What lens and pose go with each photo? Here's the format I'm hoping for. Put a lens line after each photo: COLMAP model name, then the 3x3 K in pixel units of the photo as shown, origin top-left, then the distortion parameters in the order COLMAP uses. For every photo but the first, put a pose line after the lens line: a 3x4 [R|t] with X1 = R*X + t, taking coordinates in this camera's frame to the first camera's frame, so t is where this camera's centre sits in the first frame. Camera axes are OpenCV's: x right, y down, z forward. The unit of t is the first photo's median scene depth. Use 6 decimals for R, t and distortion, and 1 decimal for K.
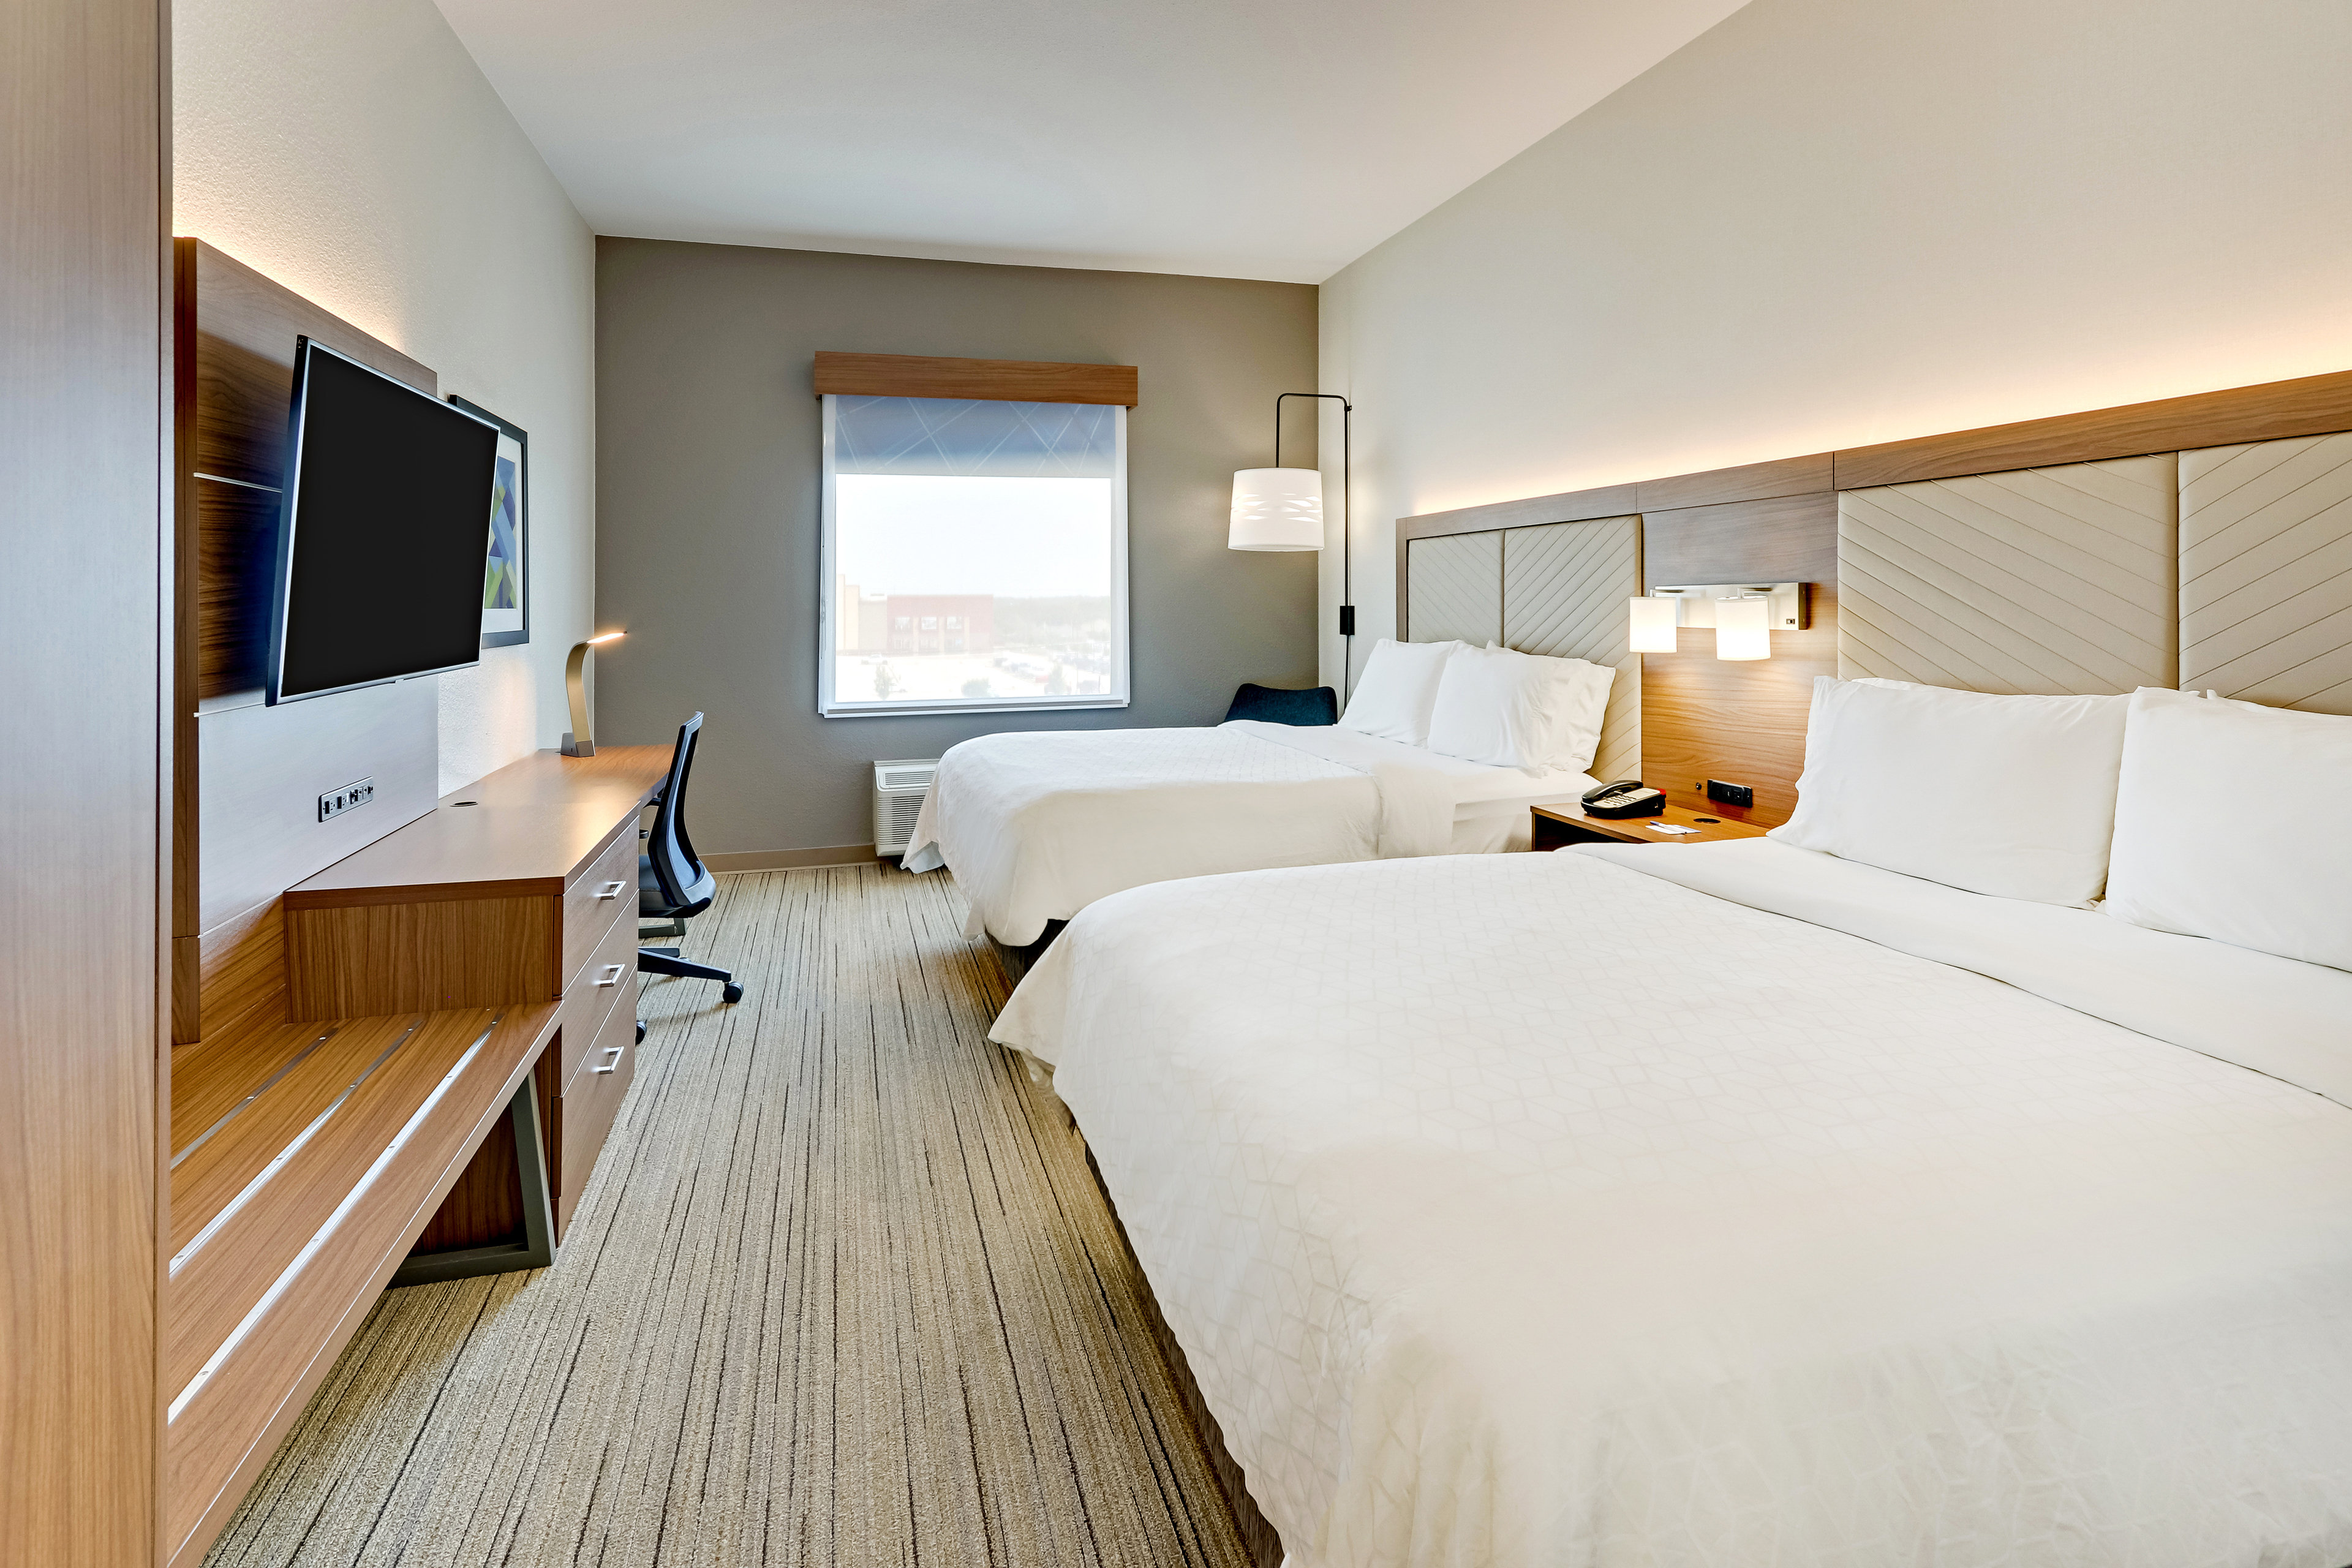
lens RADIAL K [[1143.1, 0, 1153.1], [0, 1143.1, 610.1], [0, 0, 1]] dist [0.000098, 0.000355]
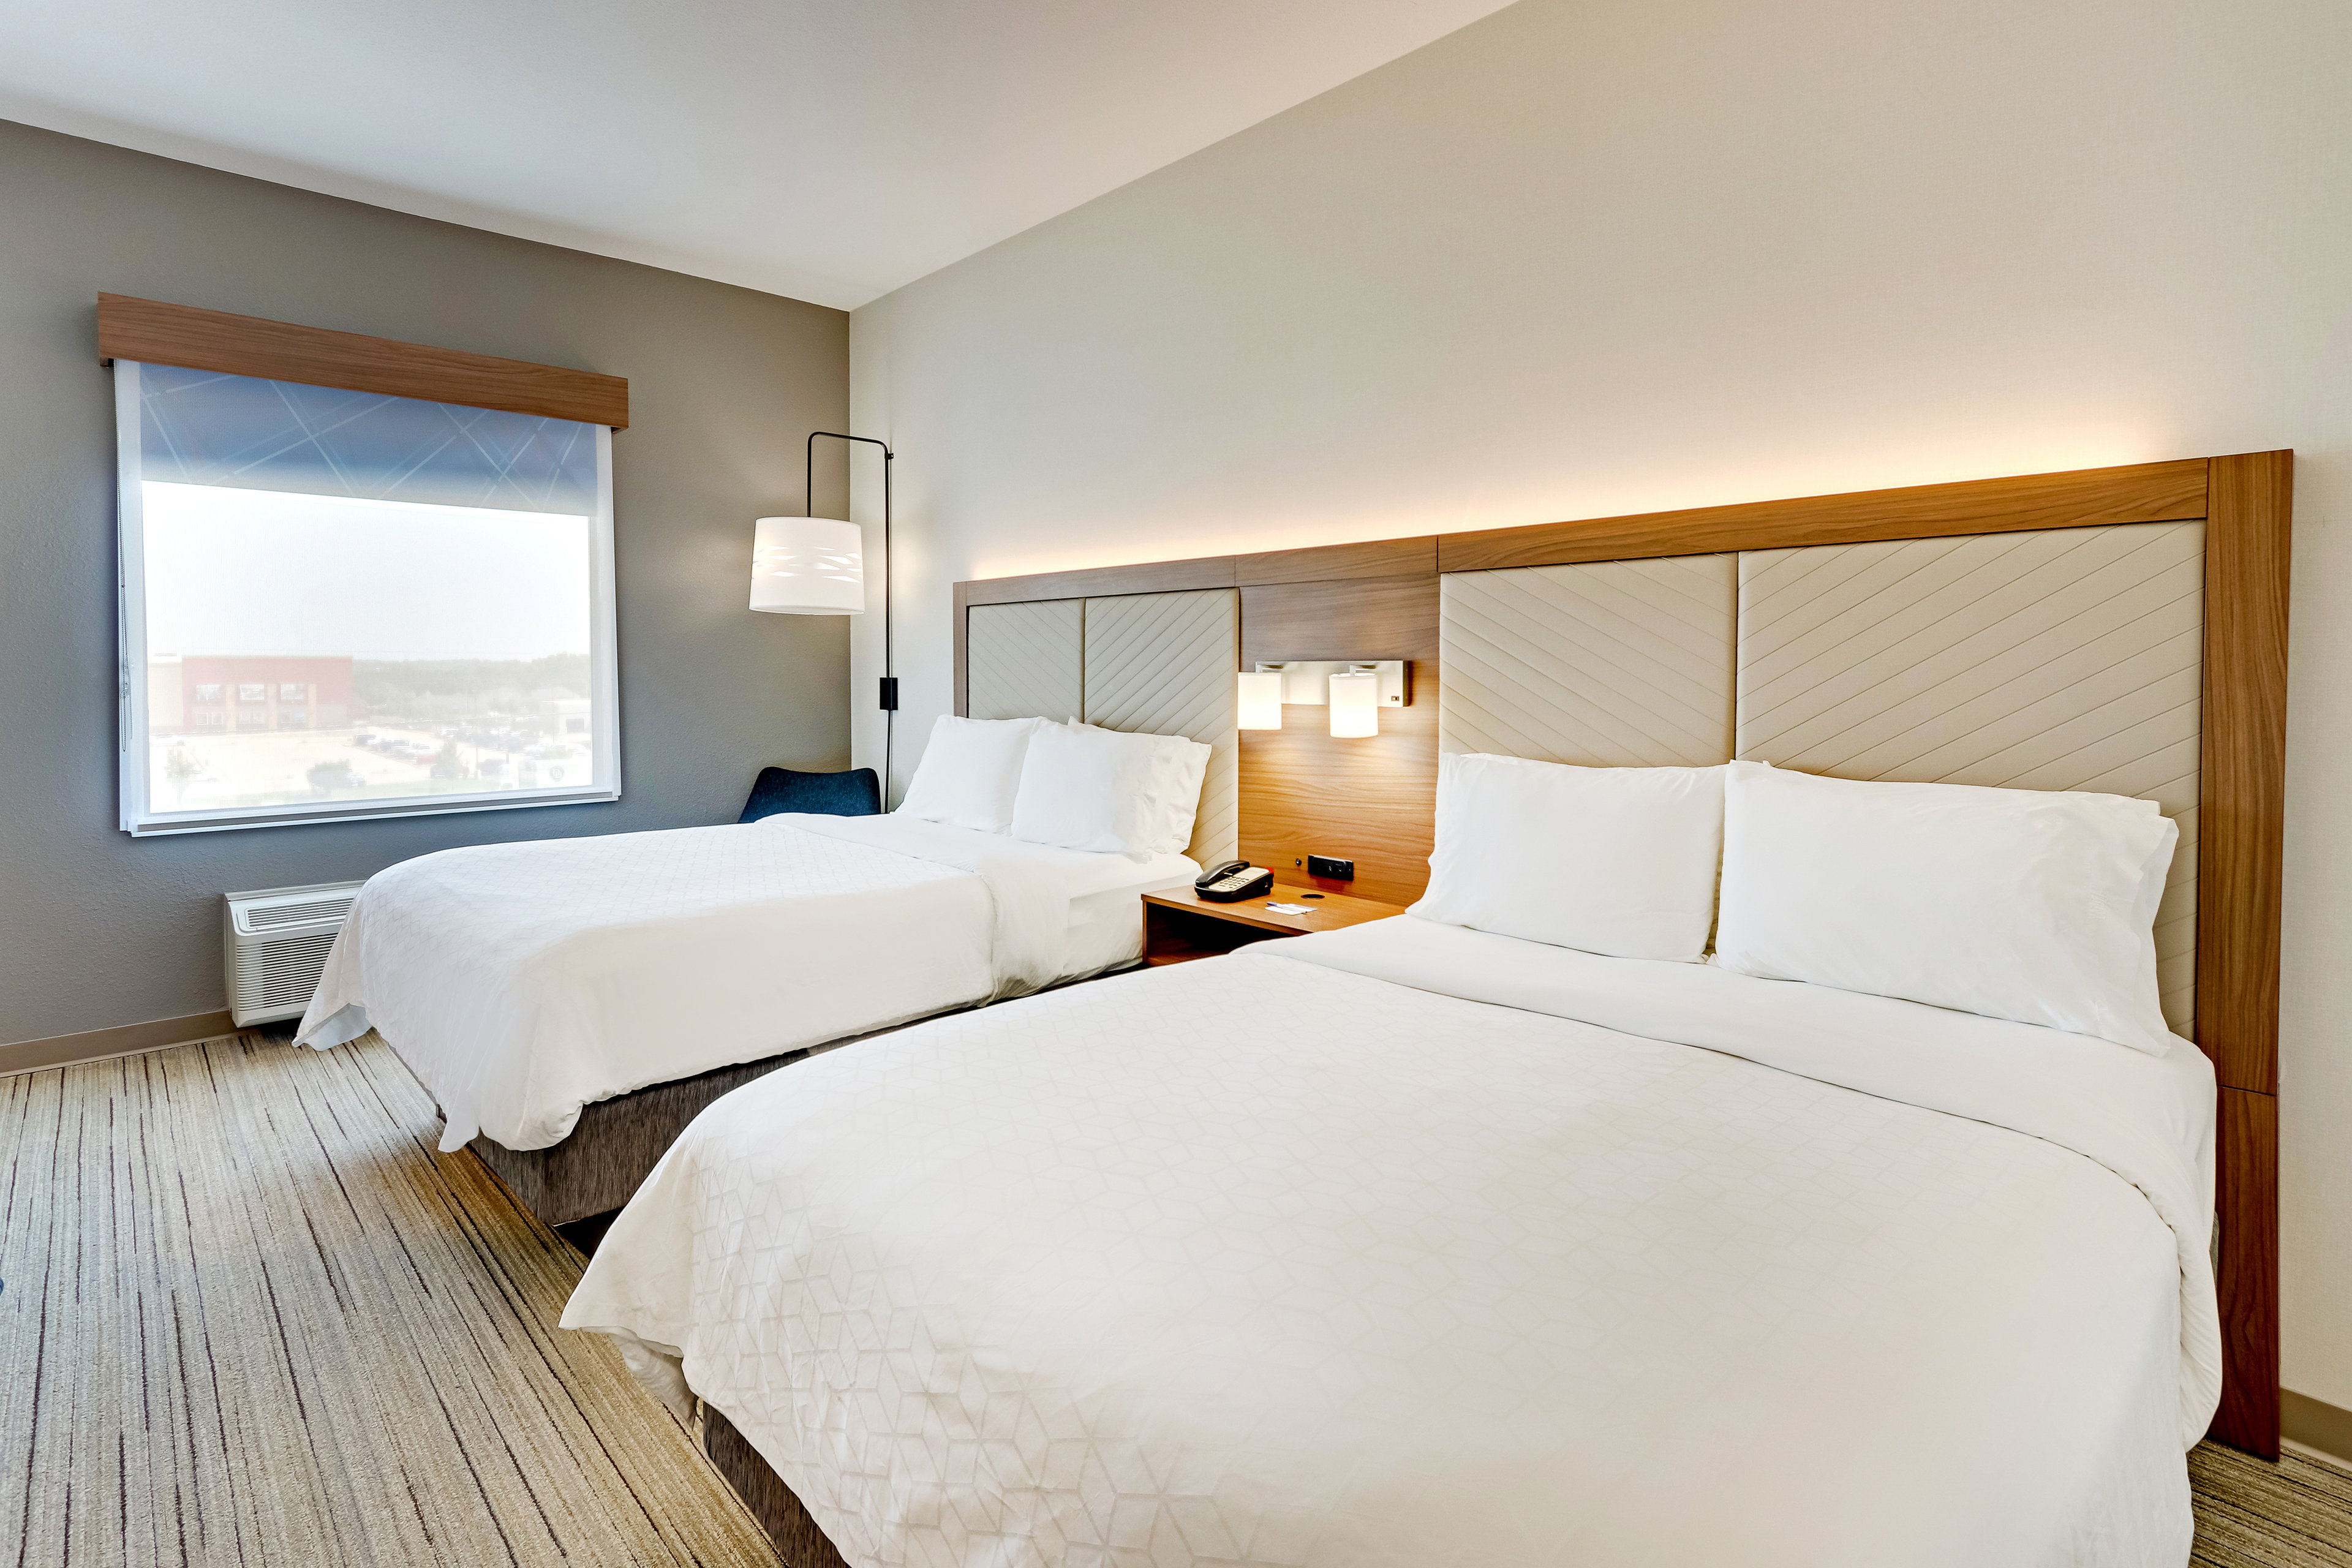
lens RADIAL K [[1152.0, 0, 1180.3], [0, 1152.0, 721.8], [0, 0, 1]] dist [0.000597, 0.003082]
pose [[0.884600, -0.011899, 0.466200, -0.074819], [-0.005517, 0.999337, 0.035974, -0.004331], [-0.466319, -0.034395, 0.883948, 0.136558]]
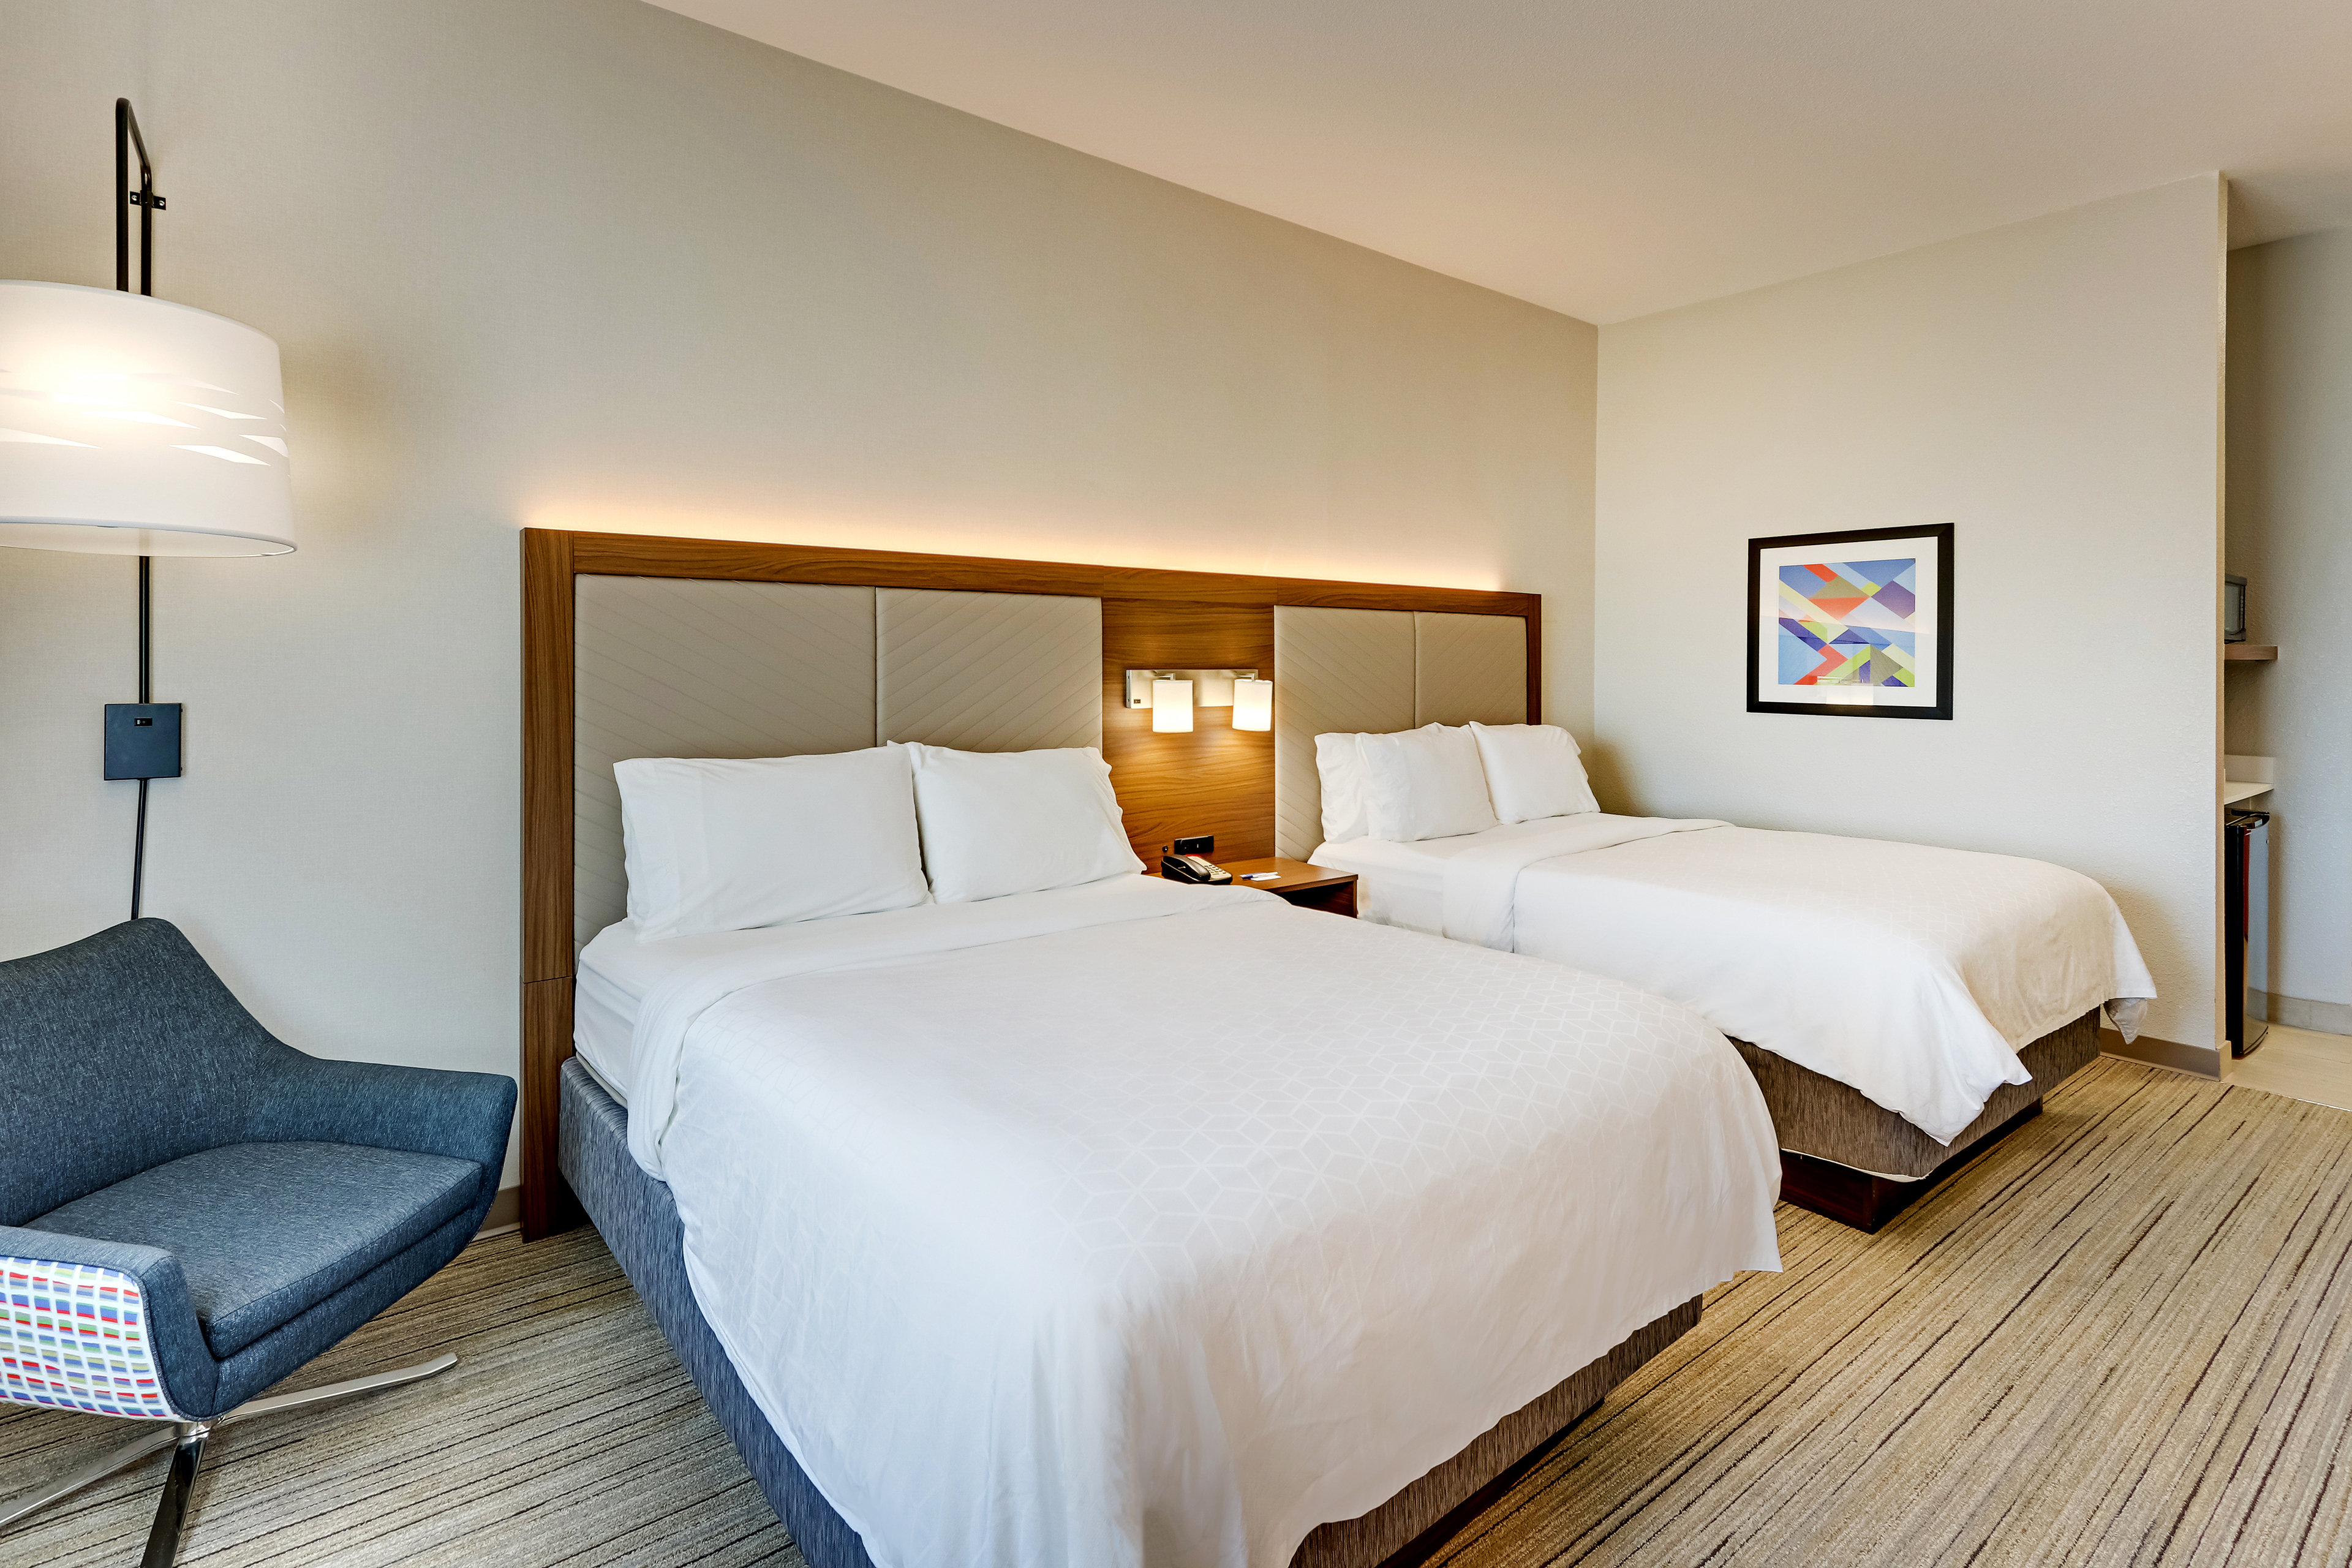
lens RADIAL K [[1110.4, 0, 1178.0], [0, 1110.4, 671.4], [0, 0, 1]] dist [0.000626, 0.000547]
pose [[-0.374790, 0.006054, 0.927090, -0.470783], [0.010757, 0.999940, -0.002181, -0.015499], [-0.927047, 0.009155, -0.374832, 1.216872]]
